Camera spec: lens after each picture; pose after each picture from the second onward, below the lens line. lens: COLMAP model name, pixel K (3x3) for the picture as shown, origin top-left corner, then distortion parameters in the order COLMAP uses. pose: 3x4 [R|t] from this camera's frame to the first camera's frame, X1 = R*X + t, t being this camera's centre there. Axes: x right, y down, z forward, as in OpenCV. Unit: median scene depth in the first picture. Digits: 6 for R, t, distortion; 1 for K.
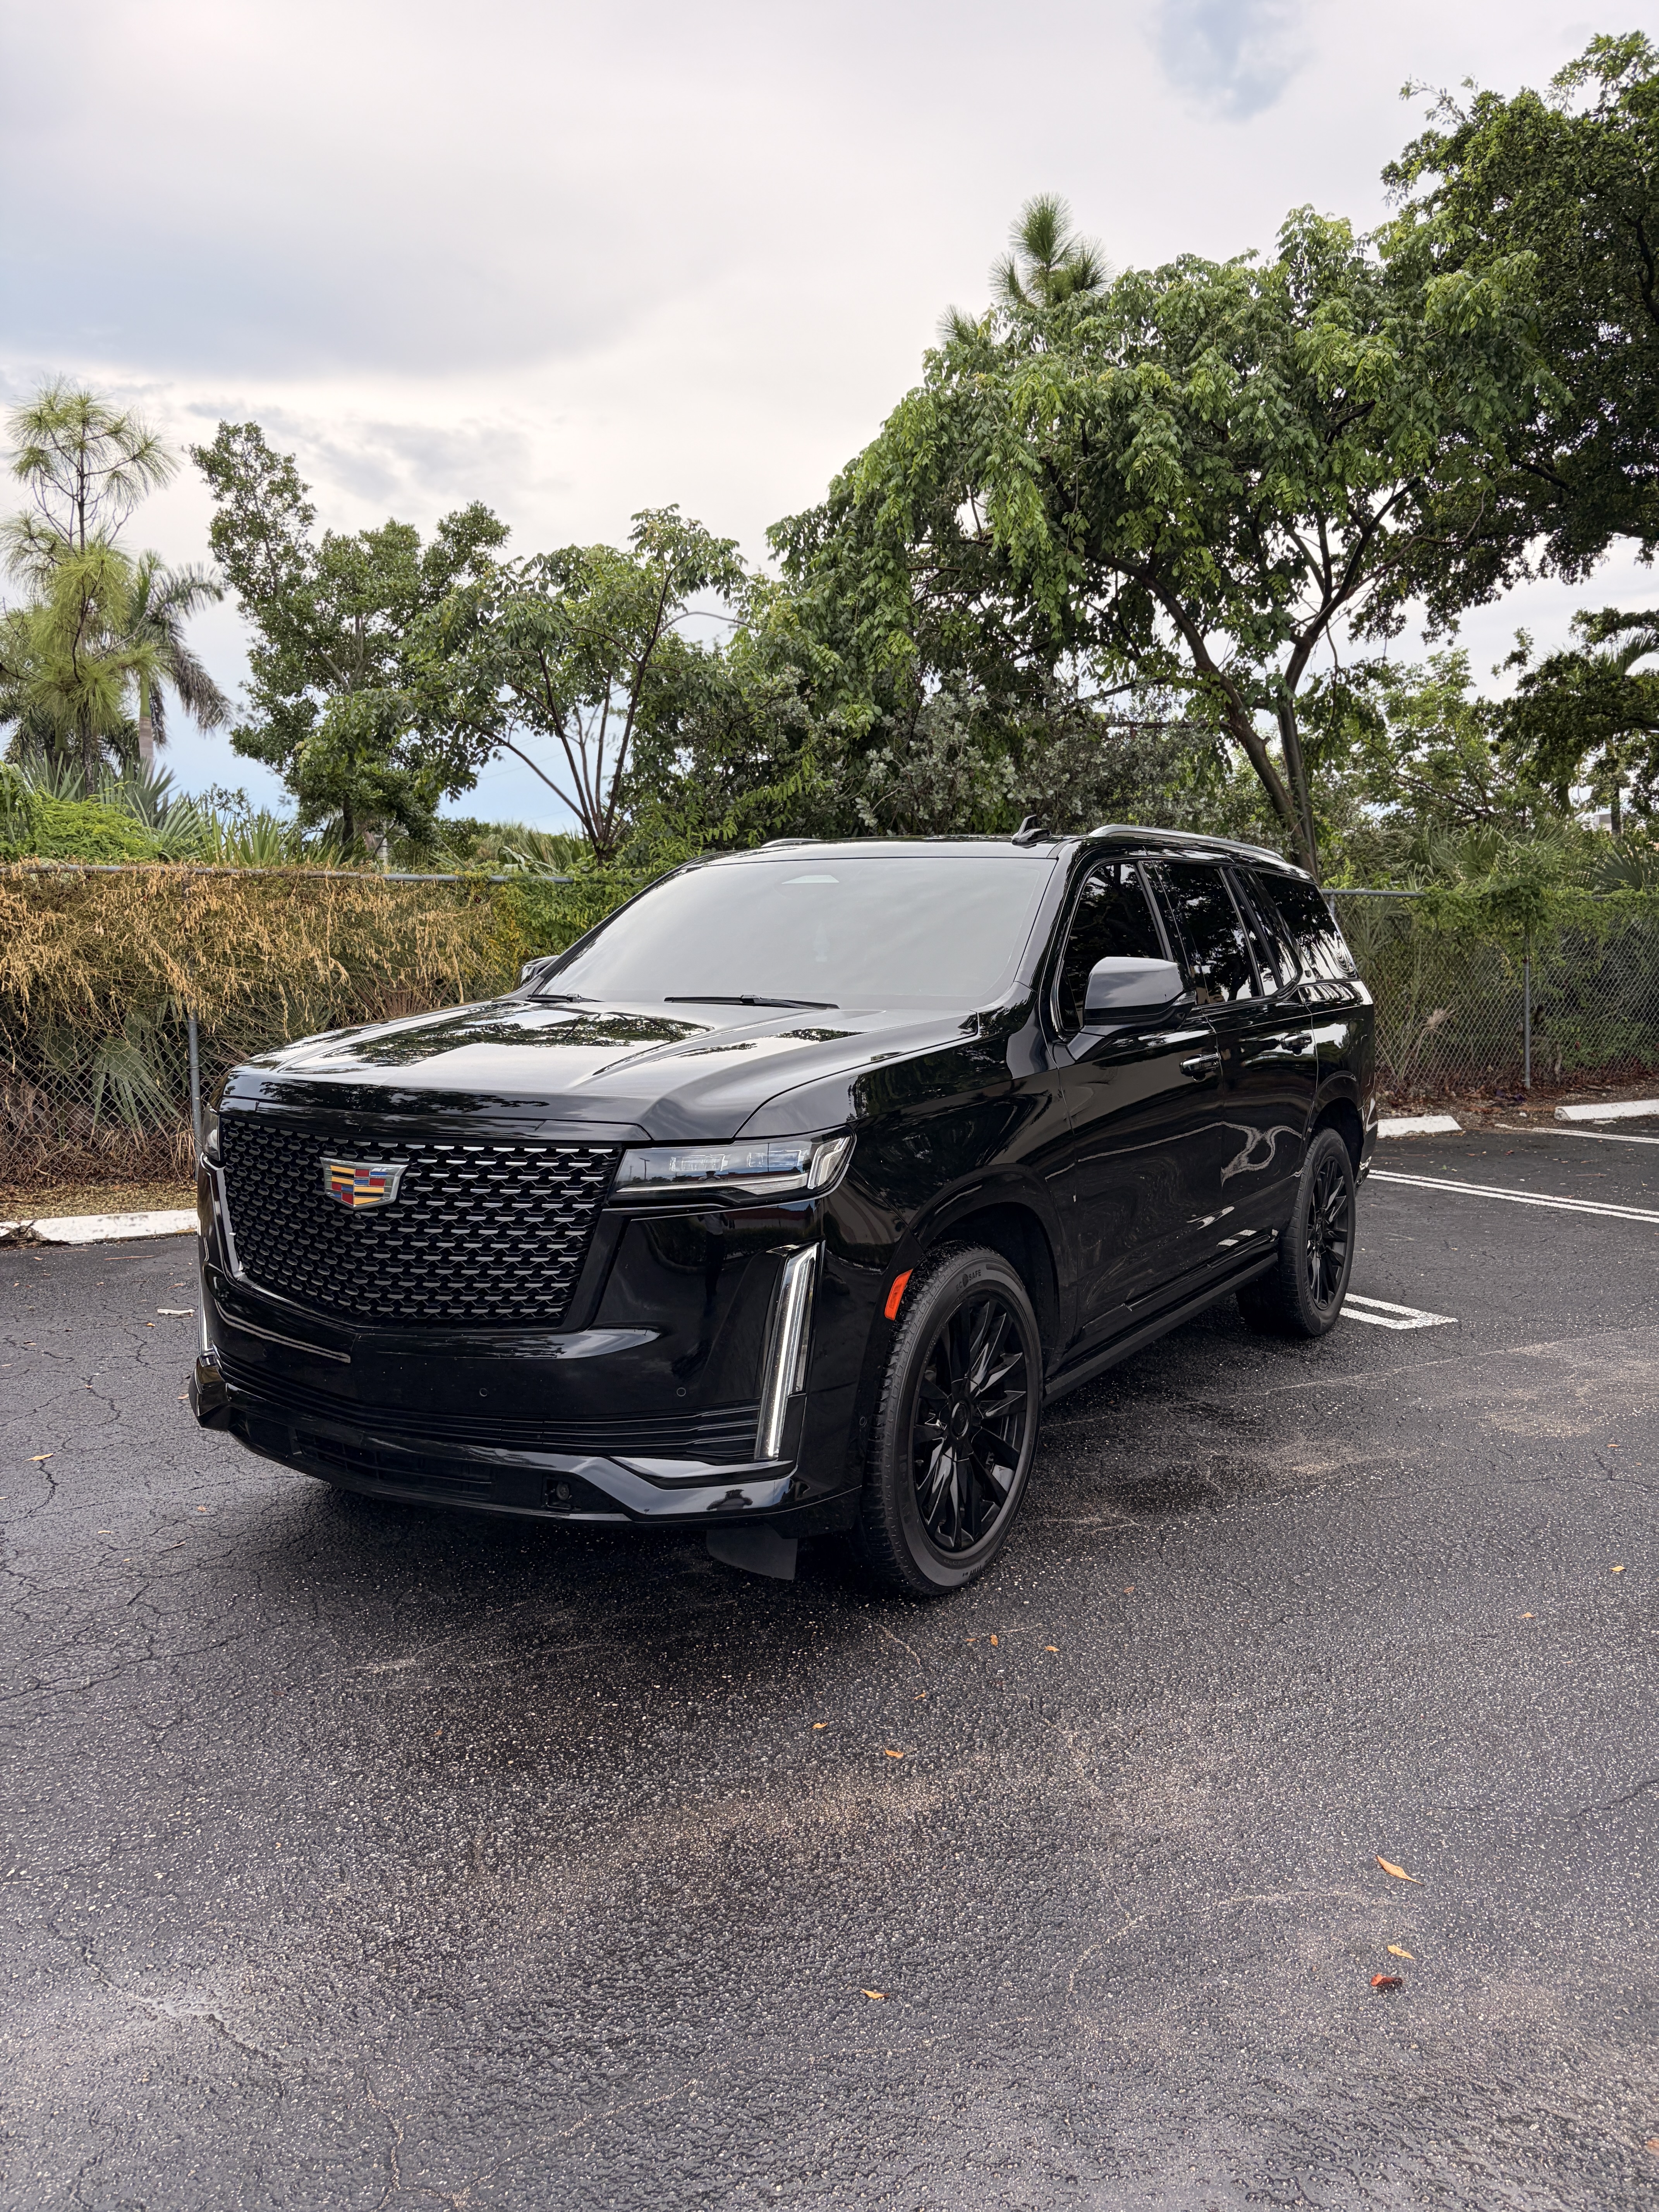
lens RADIAL K [[1518.8, 0, 810.3], [0, 1518.8, 1096.0], [0, 0, 1]] dist [0.034603, -0.013650]
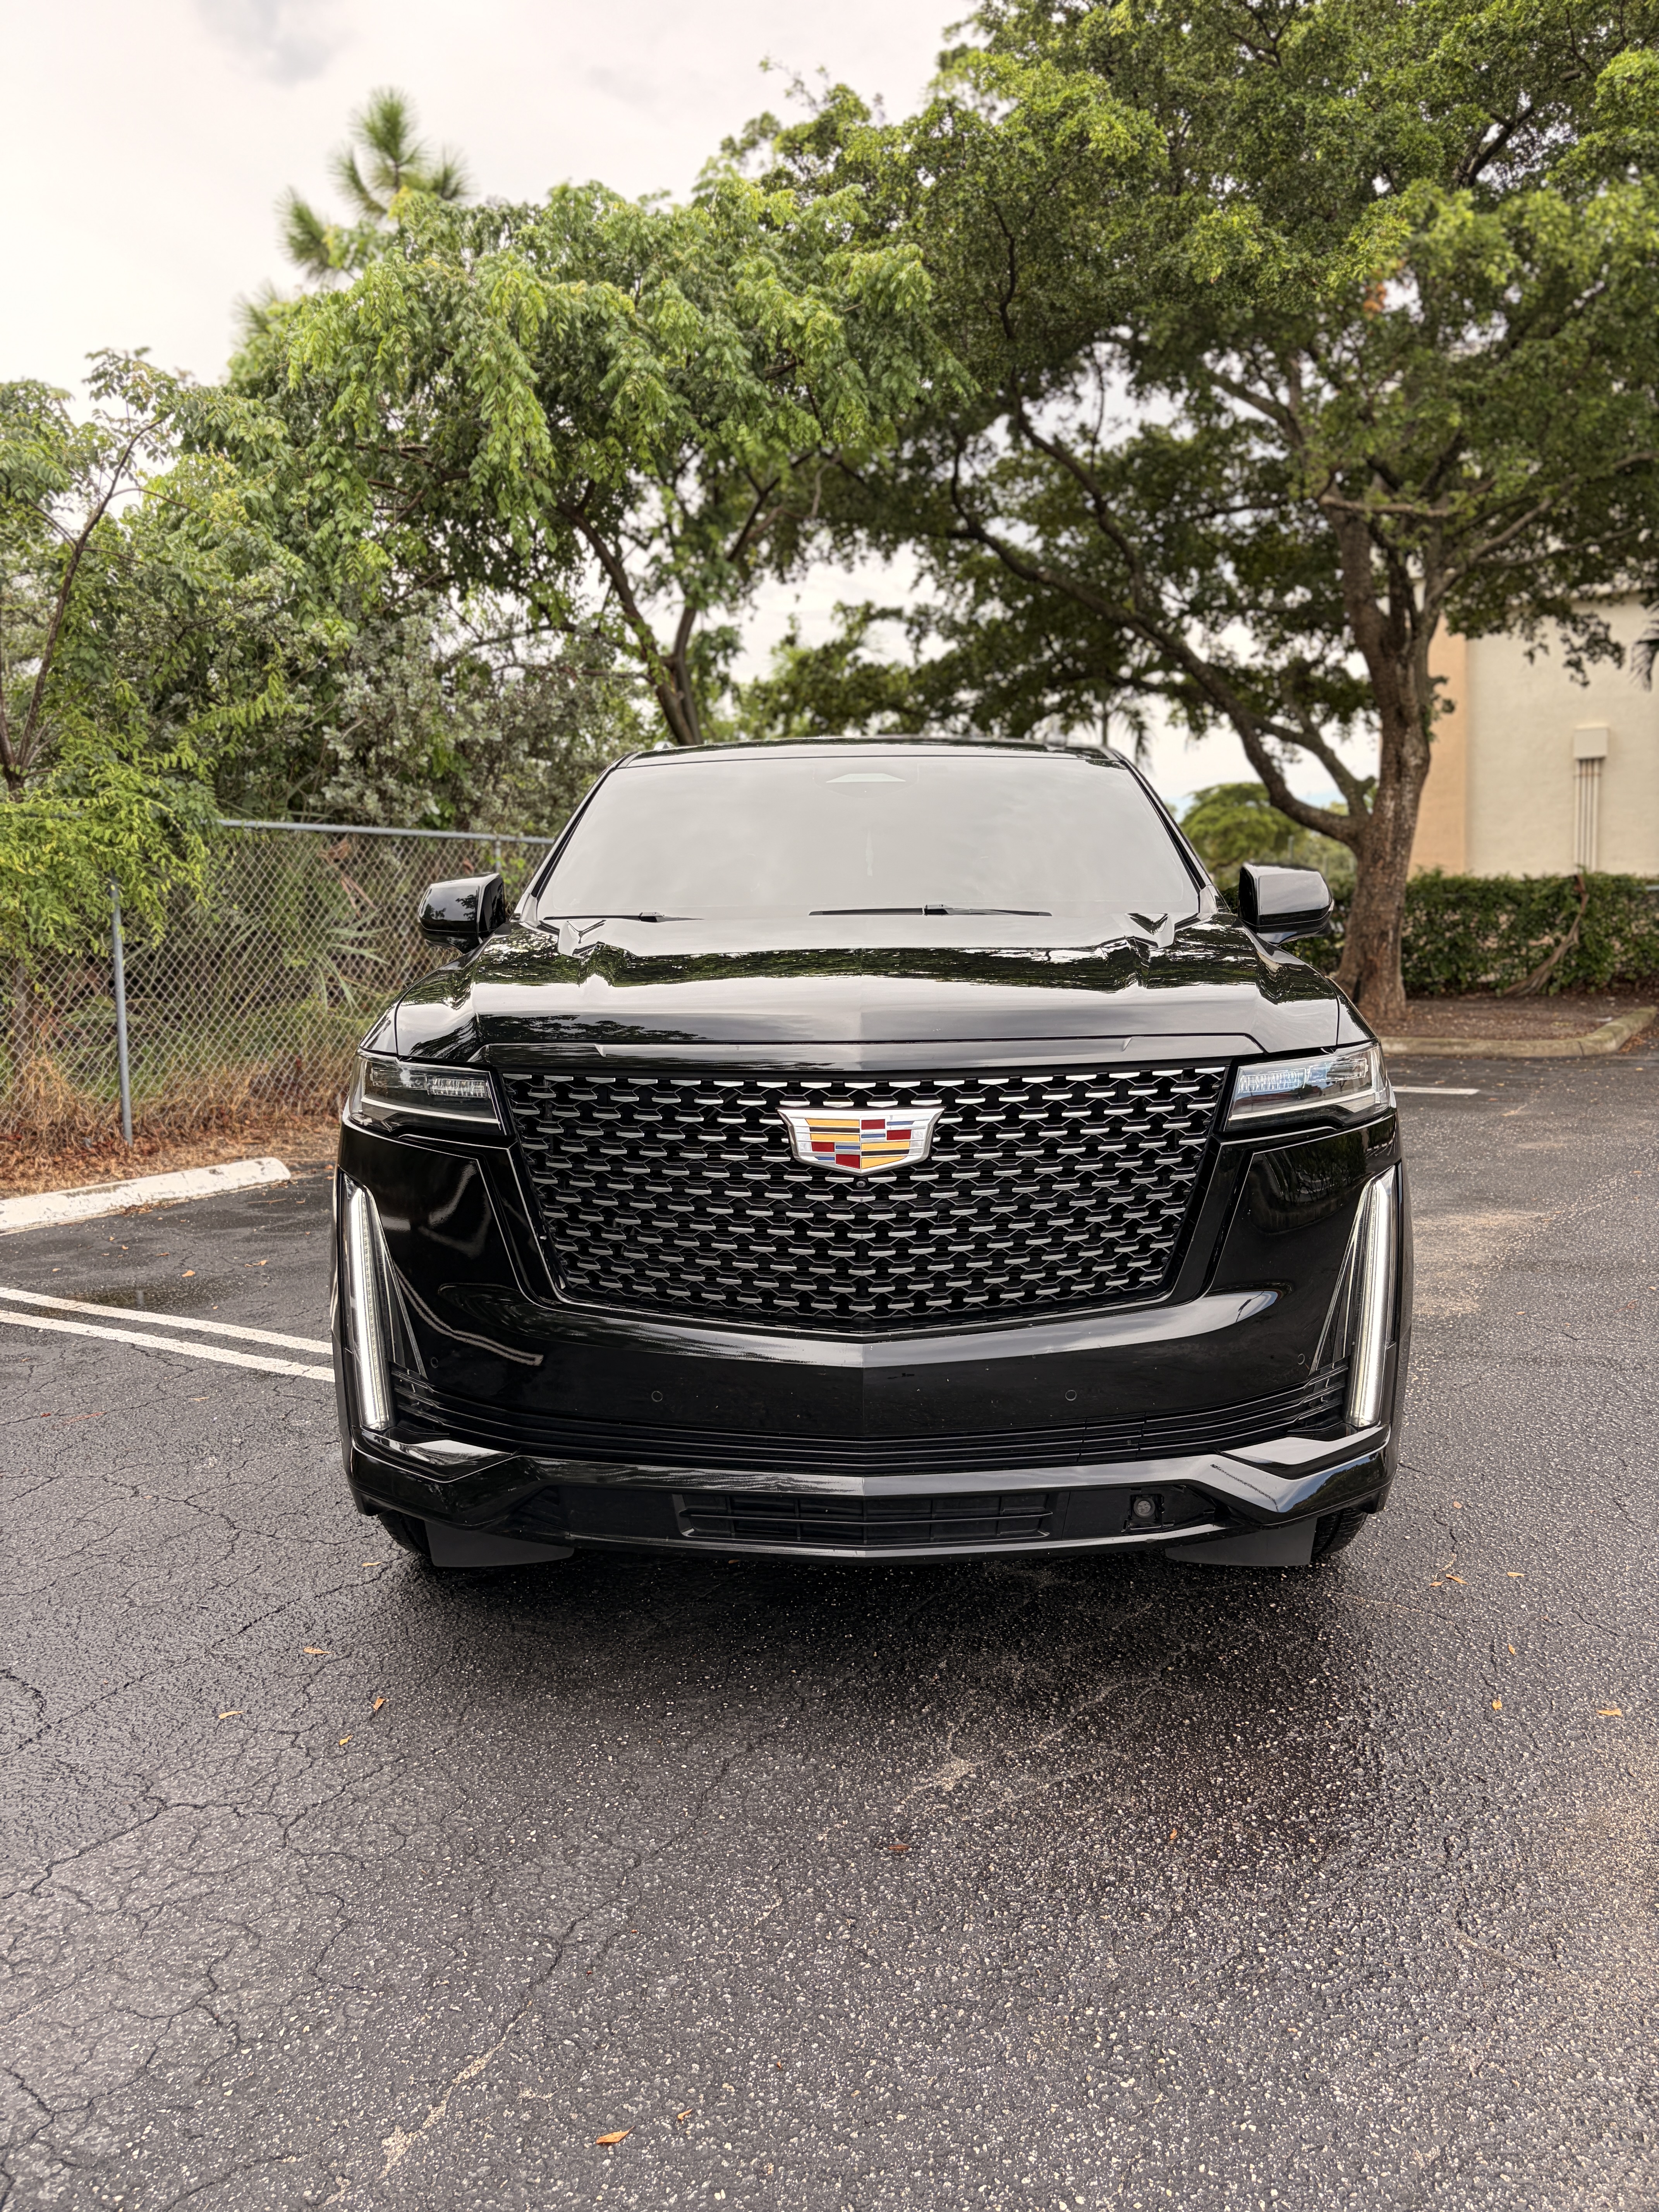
lens RADIAL K [[1518.8, 0, 835.8], [0, 1518.8, 1115.9], [0, 0, 1]] dist [0.034603, -0.013650]
pose [[0.890608, -0.070163, 0.449327, -0.129780], [0.053903, 0.997348, 0.048896, 0.002075], [-0.451566, -0.019327, 0.892028, 0.073892]]
